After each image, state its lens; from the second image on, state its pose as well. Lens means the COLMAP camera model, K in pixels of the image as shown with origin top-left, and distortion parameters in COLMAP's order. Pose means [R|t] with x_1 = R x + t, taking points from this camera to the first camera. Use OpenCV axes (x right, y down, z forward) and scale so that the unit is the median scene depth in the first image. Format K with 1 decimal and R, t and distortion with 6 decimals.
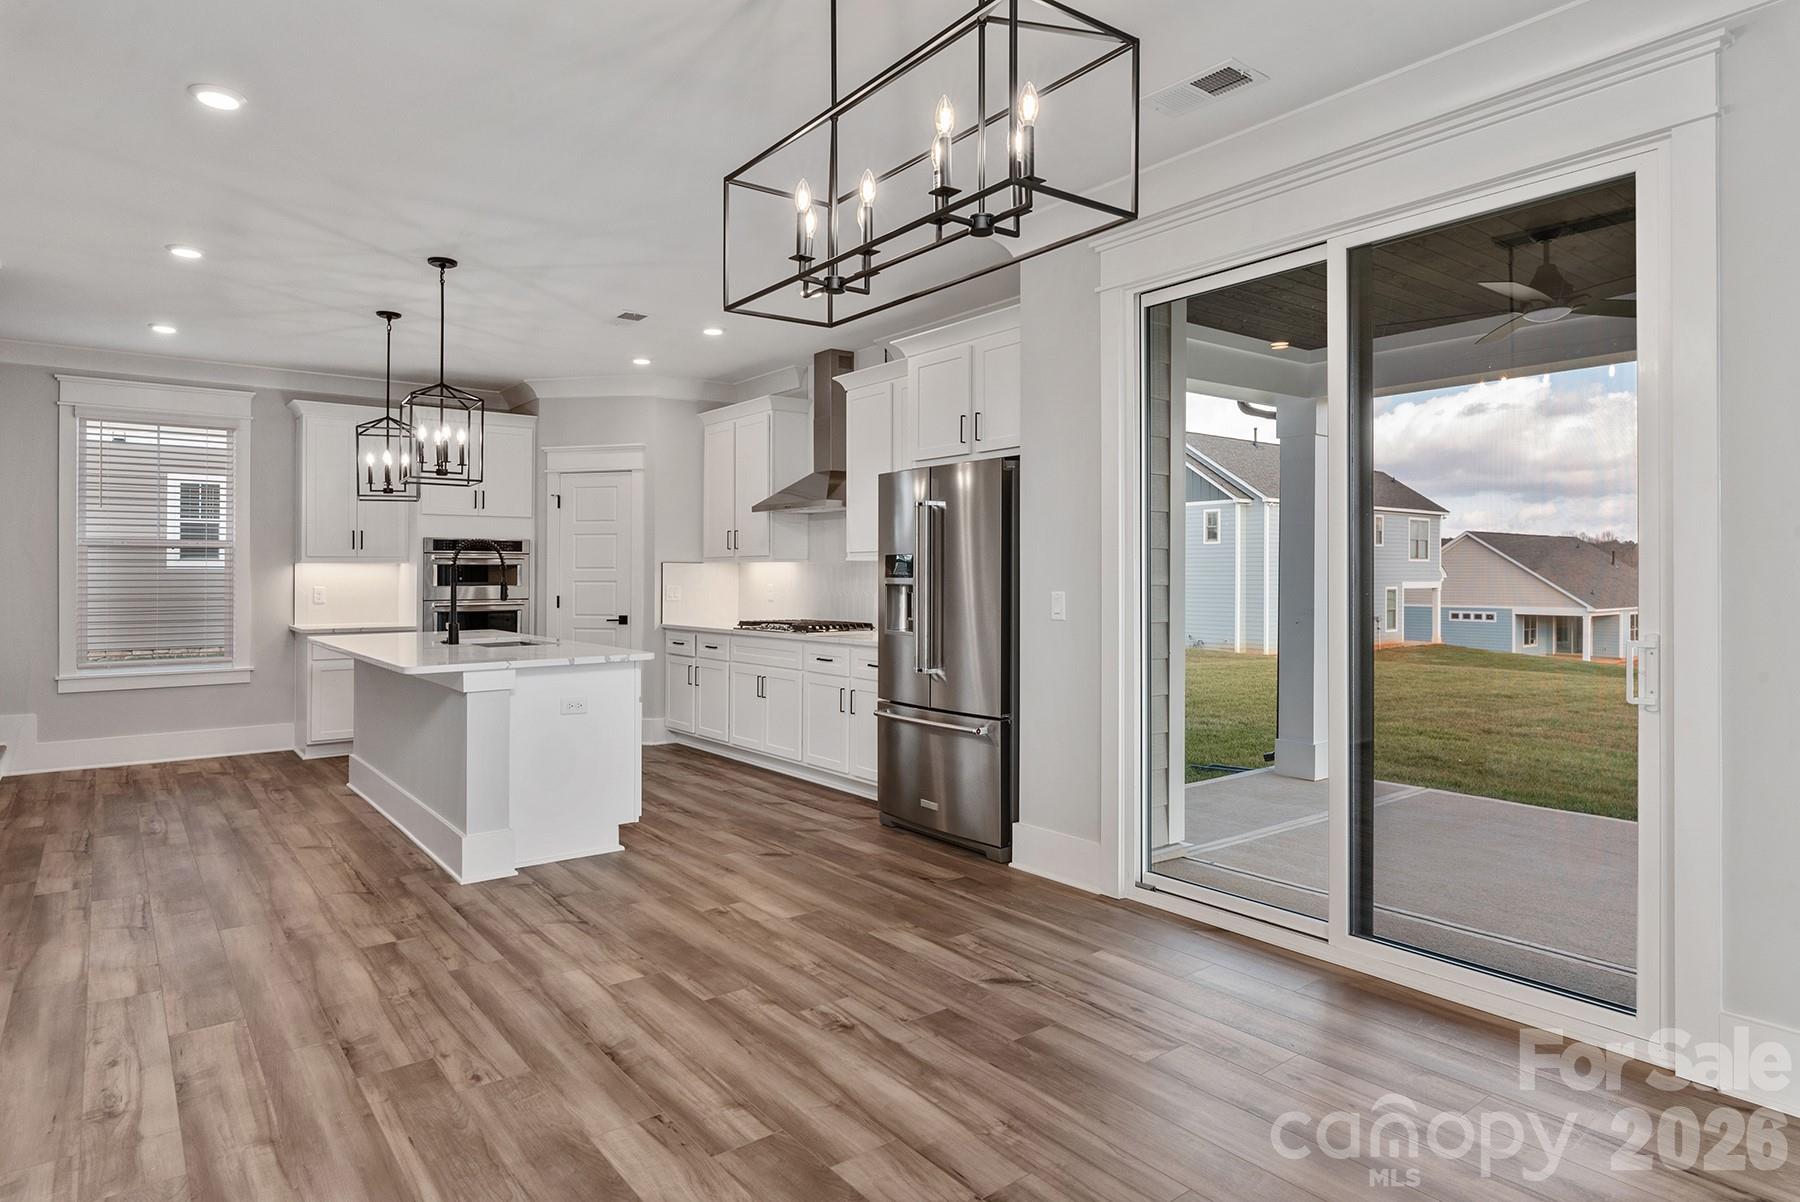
lens RADIAL K [[1021.0, 0, 902.3], [0, 1021.0, 562.0], [0, 0, 1]] dist [0.006353, -0.005606]
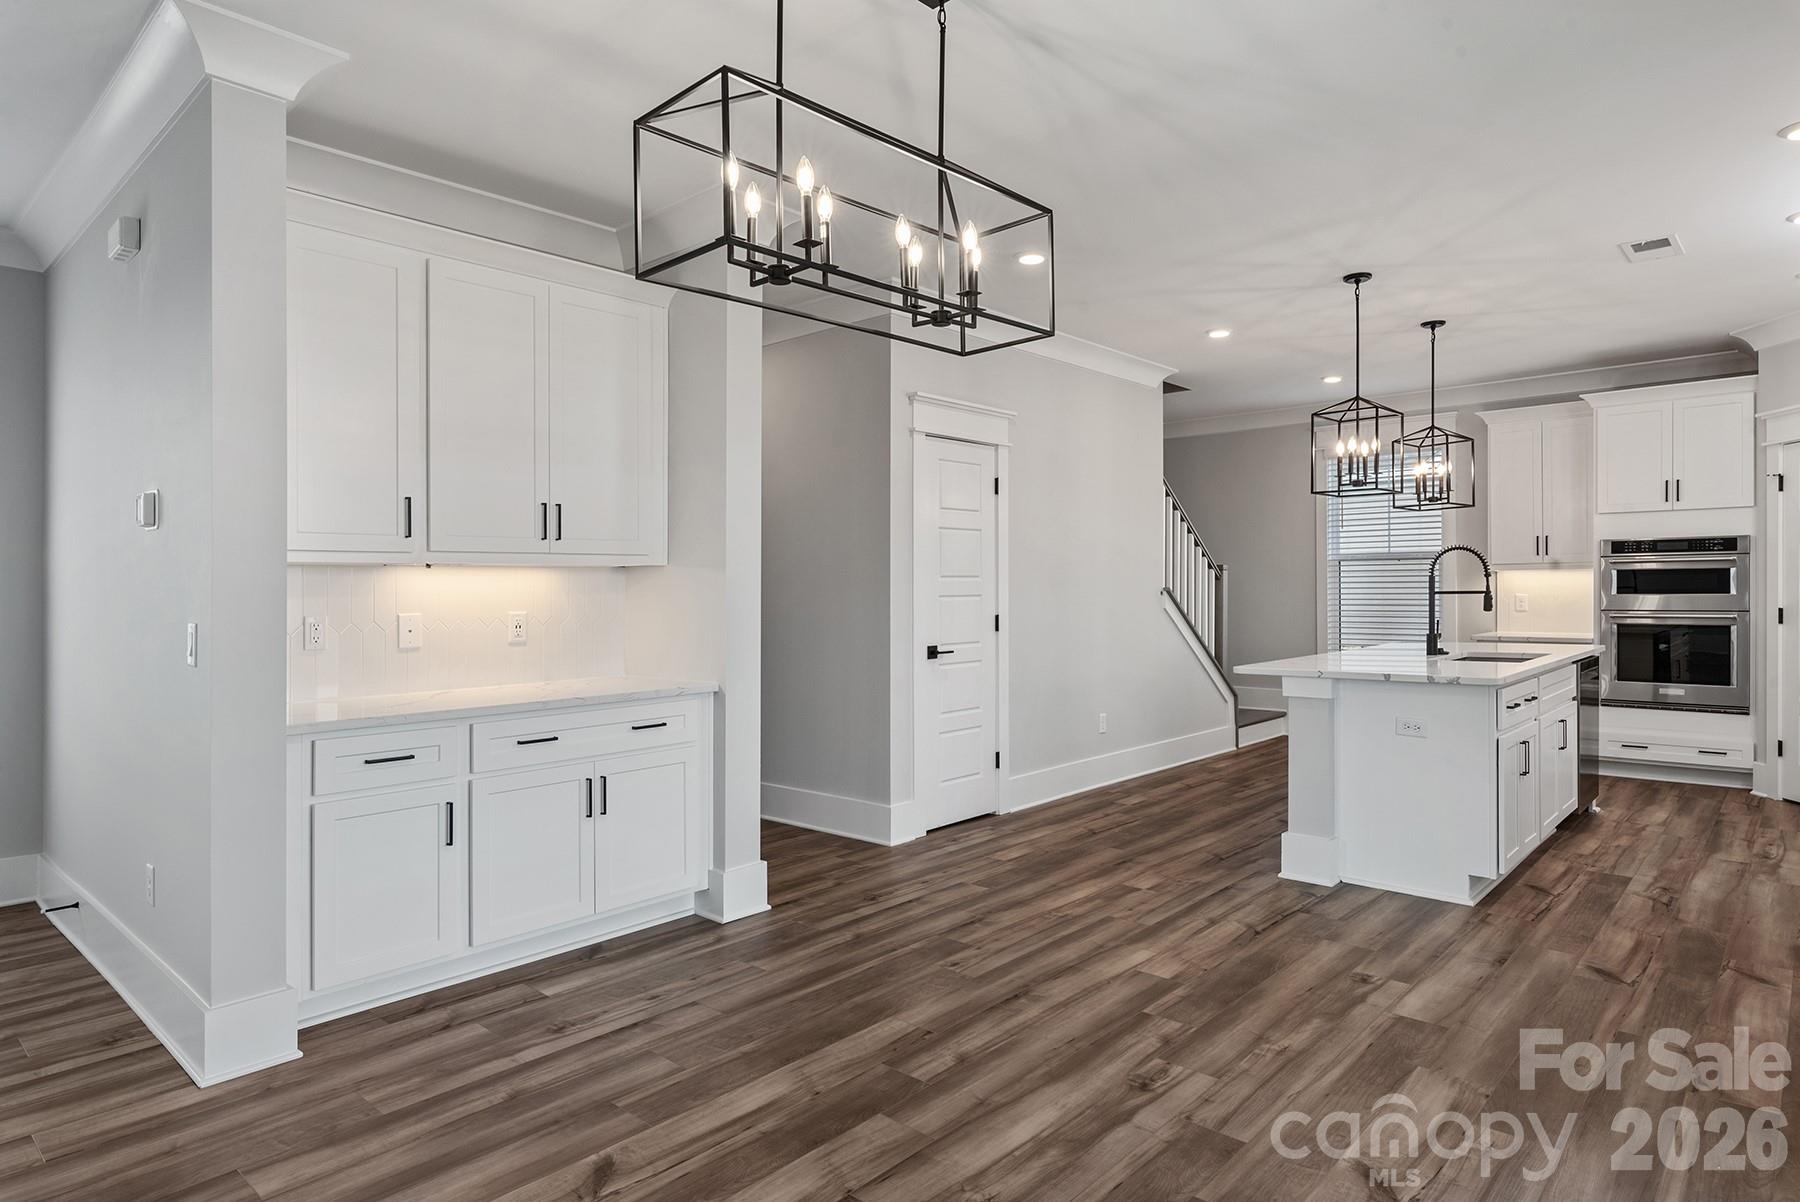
lens RADIAL K [[1021.0, 0, 911.3], [0, 1021.0, 593.7], [0, 0, 1]] dist [0.006353, -0.005606]
pose [[0.173850, 0.005617, -0.984756, 0.664691], [0.022561, 0.999699, 0.009685, 0.001462], [0.984514, -0.023900, 0.173671, 0.535692]]
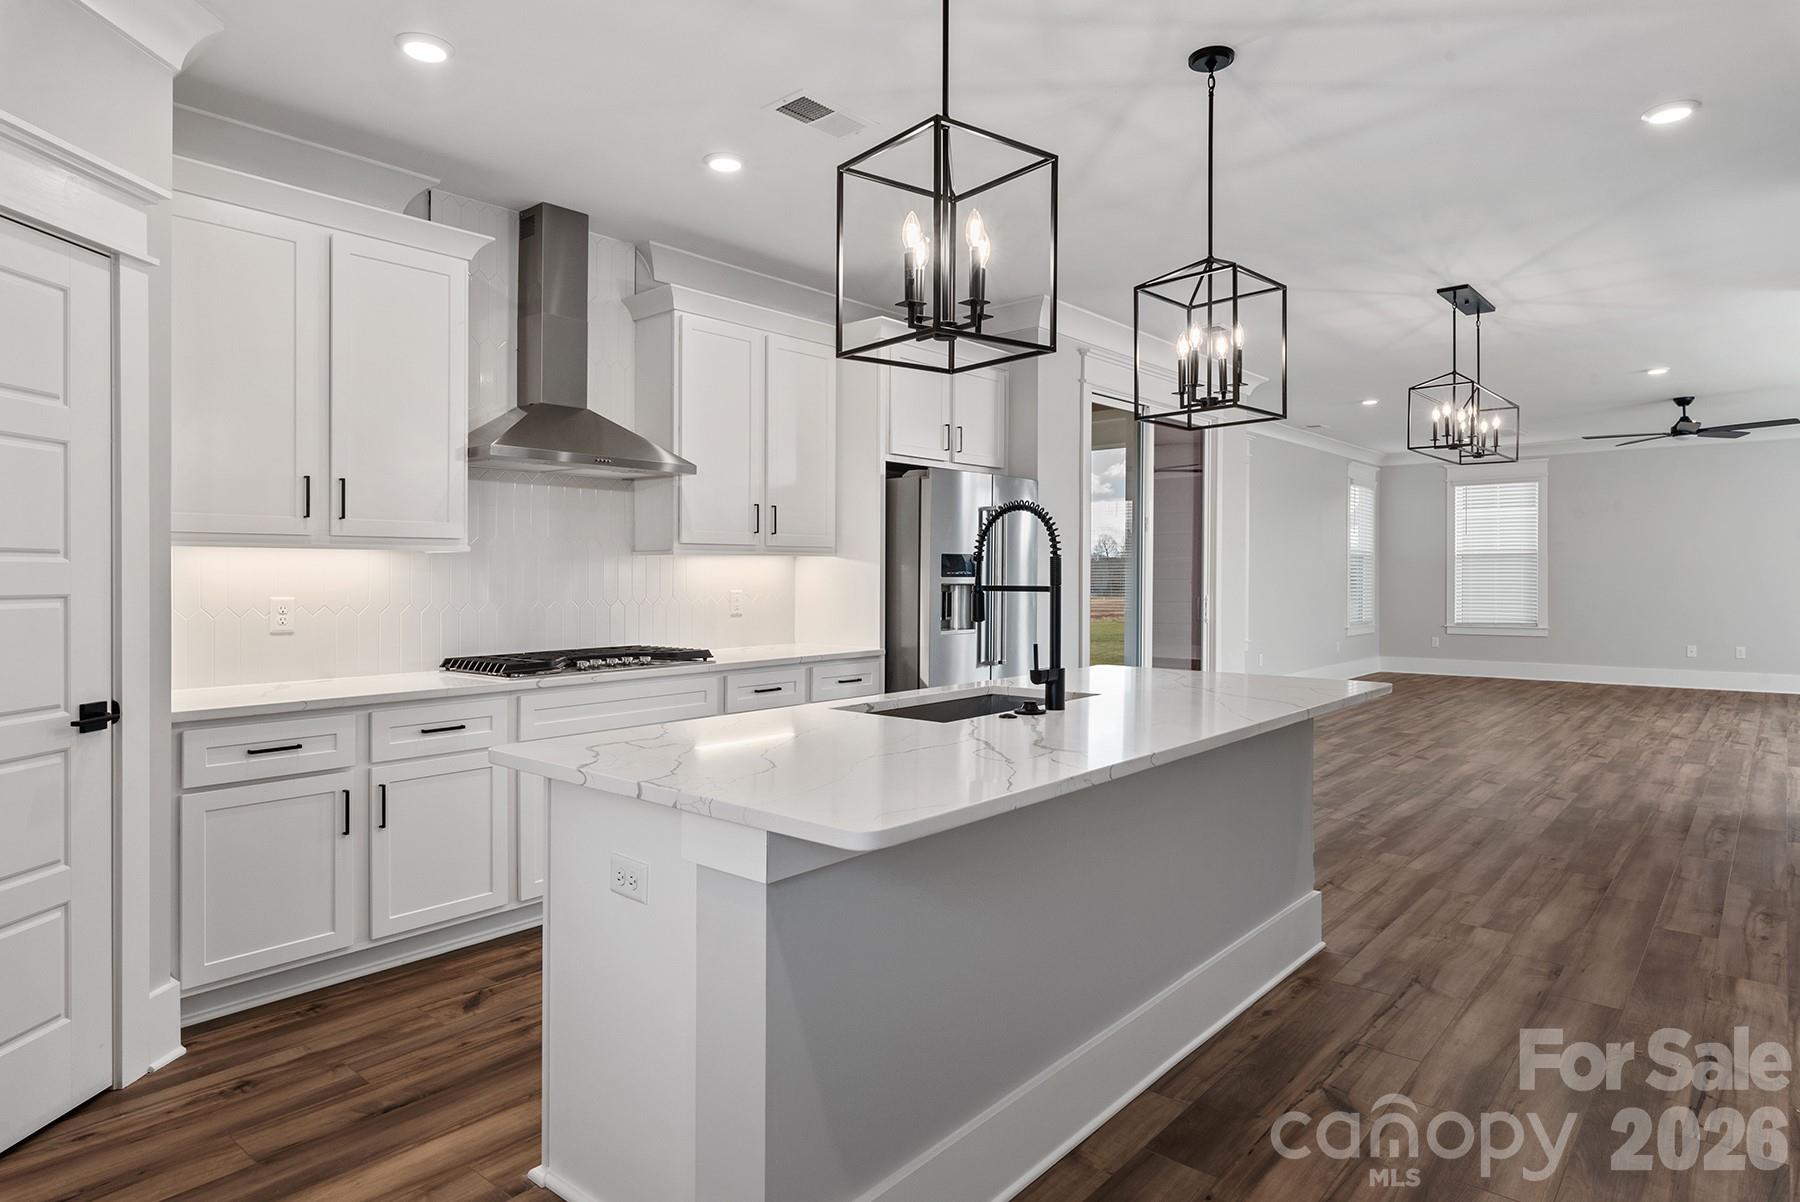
lens RADIAL K [[1021.0, 0, 911.4], [0, 1021.0, 594.3], [0, 0, 1]] dist [0.006353, -0.005606]
pose [[-0.202318, -0.012008, 0.979246, -1.411462], [-0.006747, 0.999918, 0.010867, 0.029241], [-0.979297, -0.004408, -0.202383, 1.804481]]
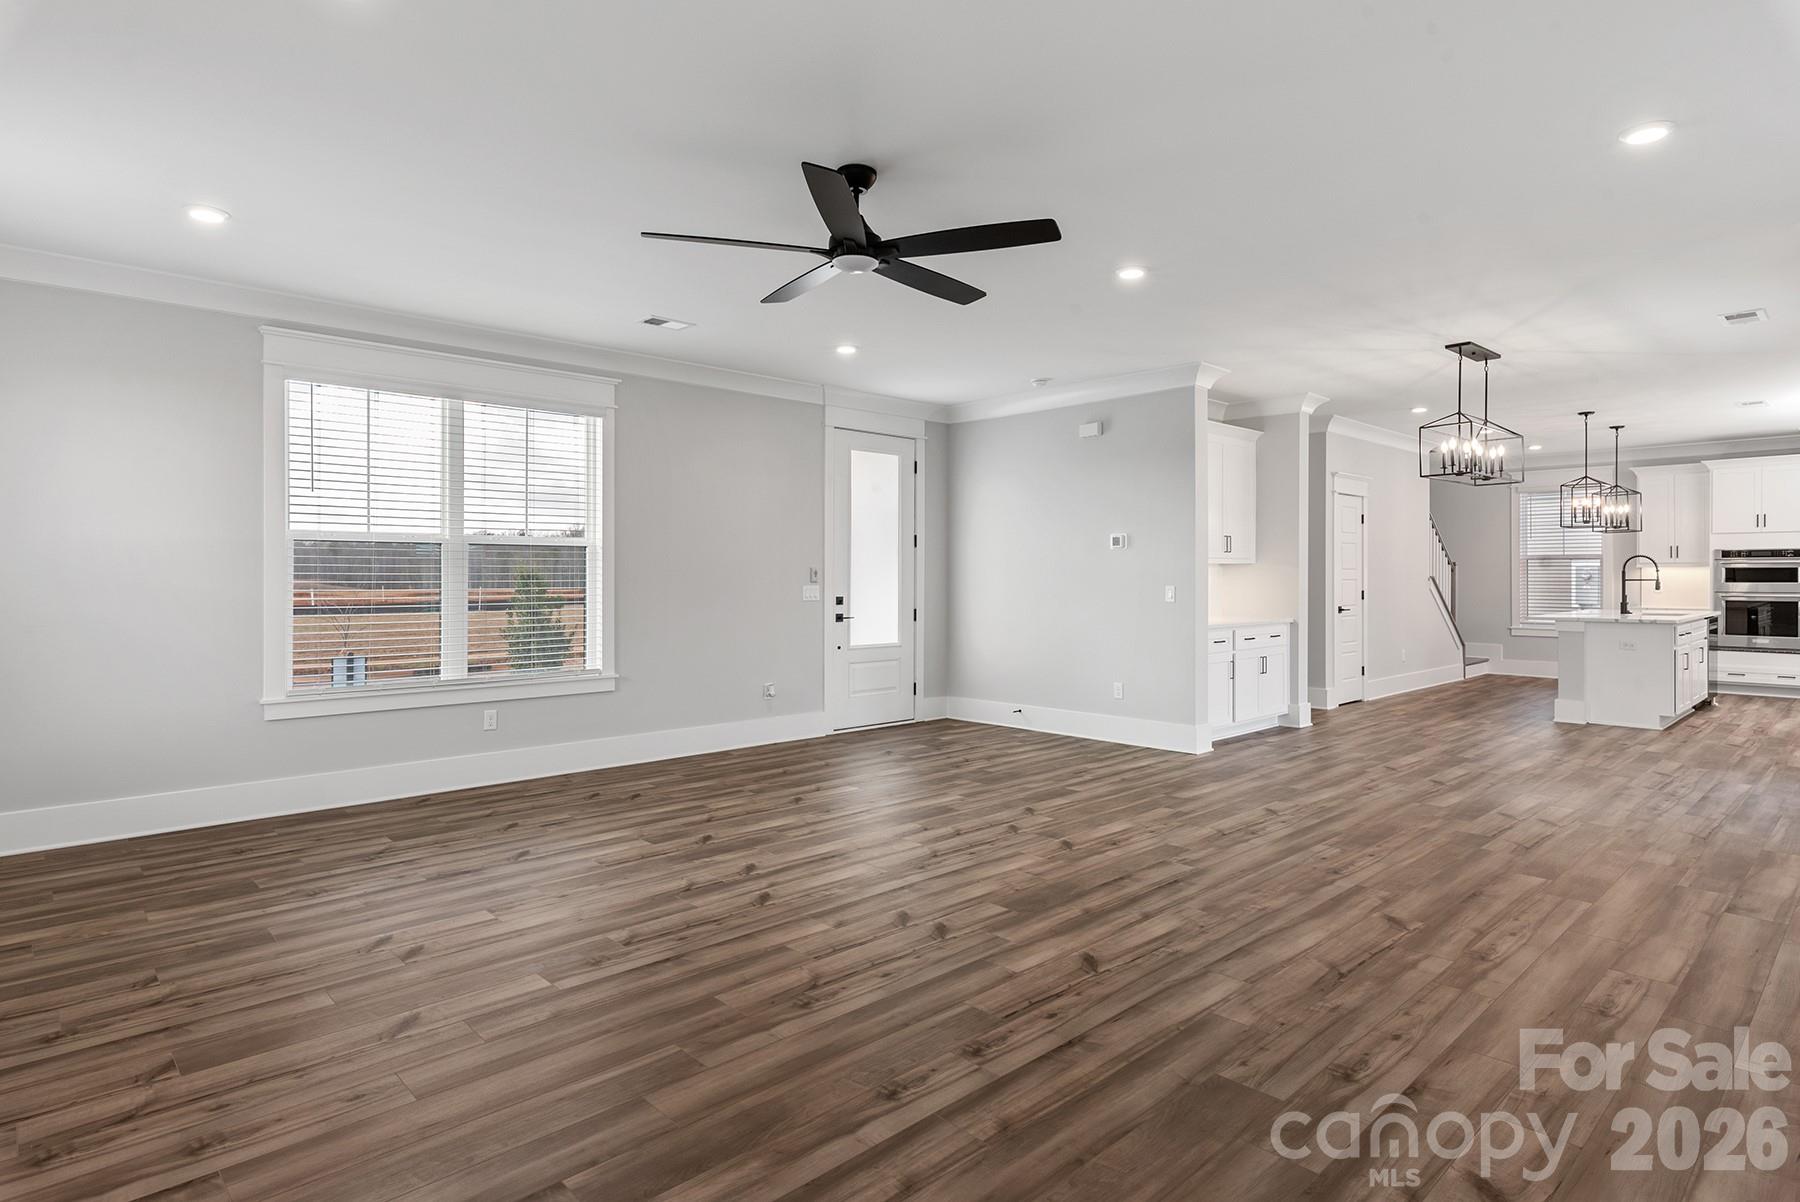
lens RADIAL K [[972.8, 0, 884.1], [0, 972.8, 580.1], [0, 0, 1]] dist [-0.000698, 0.000665]
pose [[0.090752, 0.005384, -0.995859, 1.761807], [0.015488, 0.999857, 0.006817, -0.016721], [0.995753, -0.016043, 0.090655, -0.684350]]
